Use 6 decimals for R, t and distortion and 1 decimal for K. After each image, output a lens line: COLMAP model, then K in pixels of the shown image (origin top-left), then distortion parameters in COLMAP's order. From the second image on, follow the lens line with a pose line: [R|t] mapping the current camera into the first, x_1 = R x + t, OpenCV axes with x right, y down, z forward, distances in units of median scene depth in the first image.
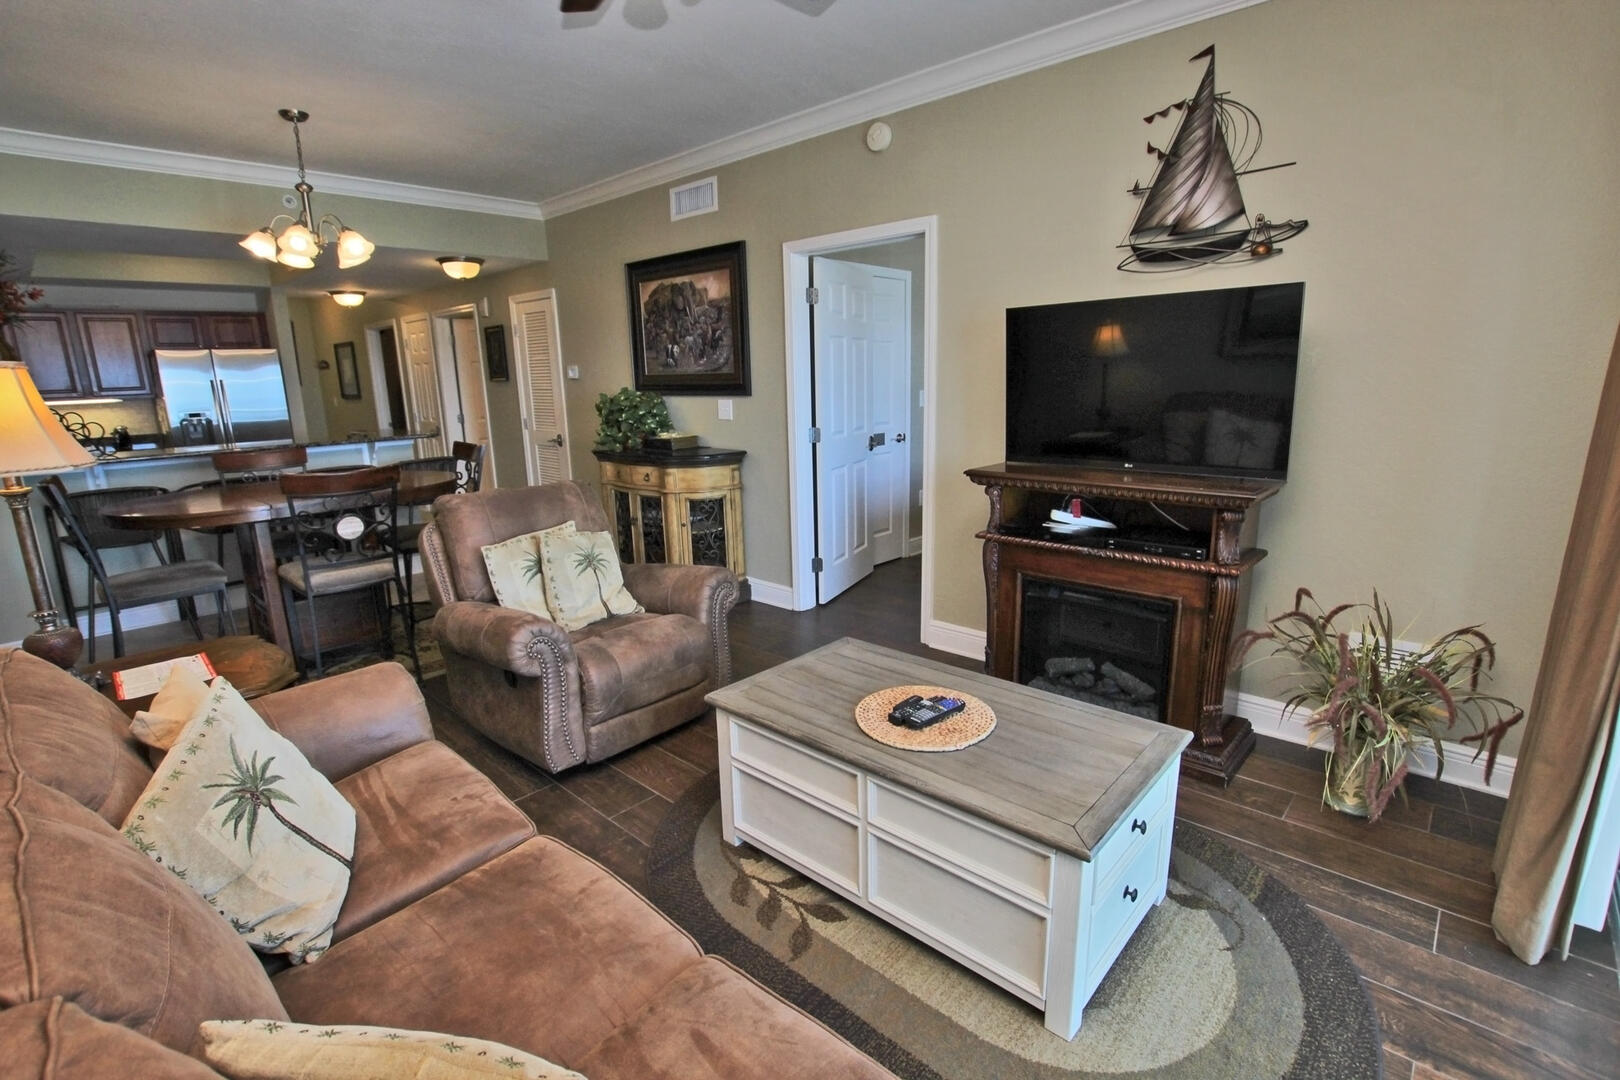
lens RADIAL K [[747.3, 0, 810.0], [0, 747.3, 540.0], [0, 0, 1]] dist [-0.026511, 0.000354]
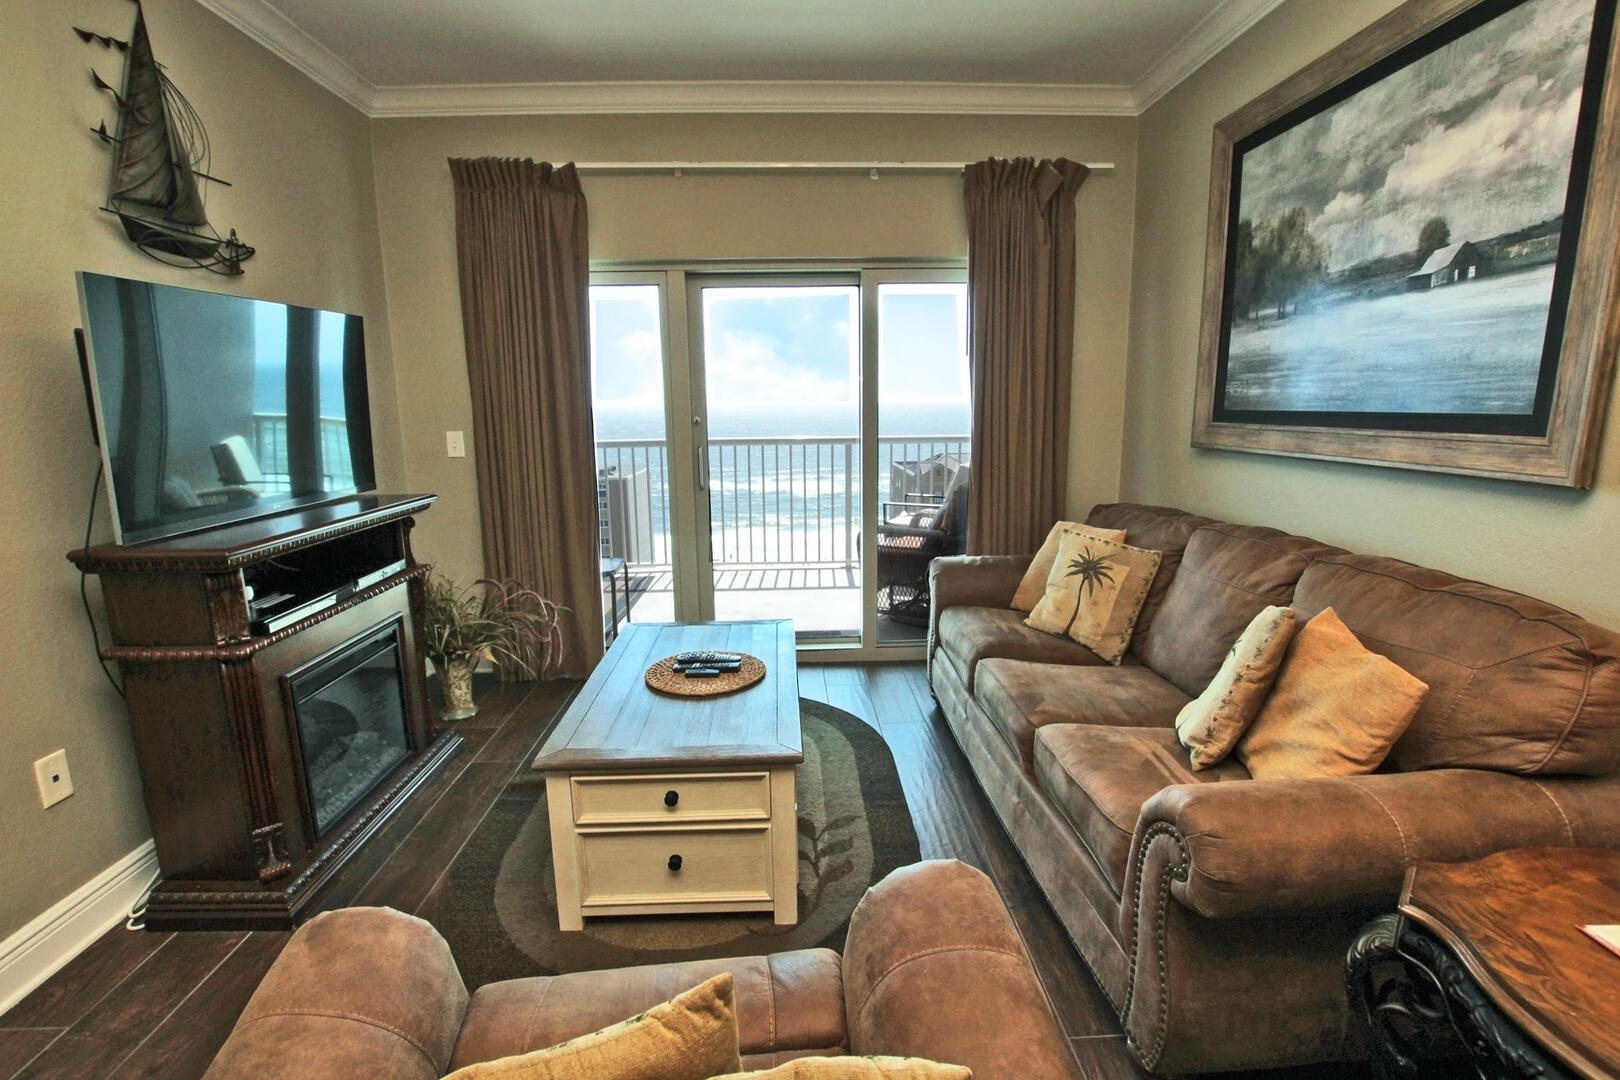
lens RADIAL K [[754.9, 0, 810.0], [0, 754.9, 540.0], [0, 0, 1]] dist [-0.031662, 0.006459]
pose [[-0.700865, -0.100678, 0.706153, -0.588503], [0.181570, 0.932197, 0.313116, -0.227491], [-0.689798, 0.347668, -0.635063, 1.189407]]
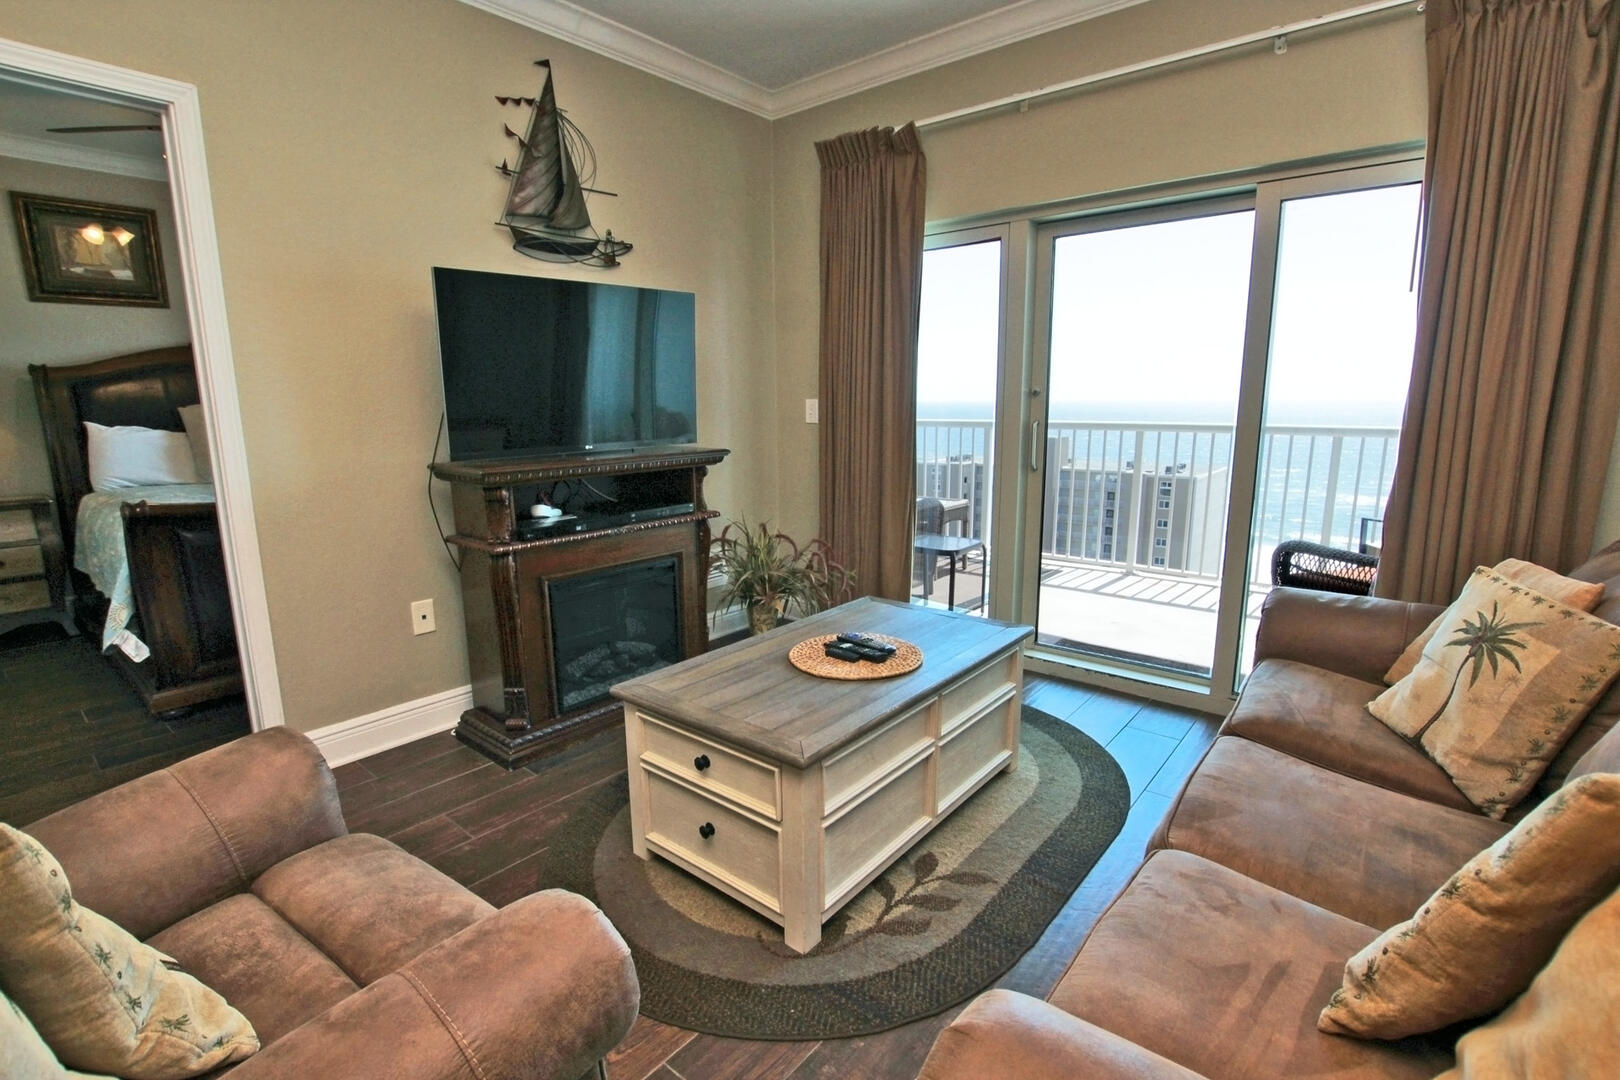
lens RADIAL K [[754.9, 0, 810.0], [0, 754.9, 540.0], [0, 0, 1]] dist [-0.031662, 0.006459]
pose [[-0.051363, -0.163338, 0.985232, -0.661374], [0.226086, 0.959020, 0.170779, -0.091541], [-0.972752, 0.231519, -0.012329, 0.788139]]
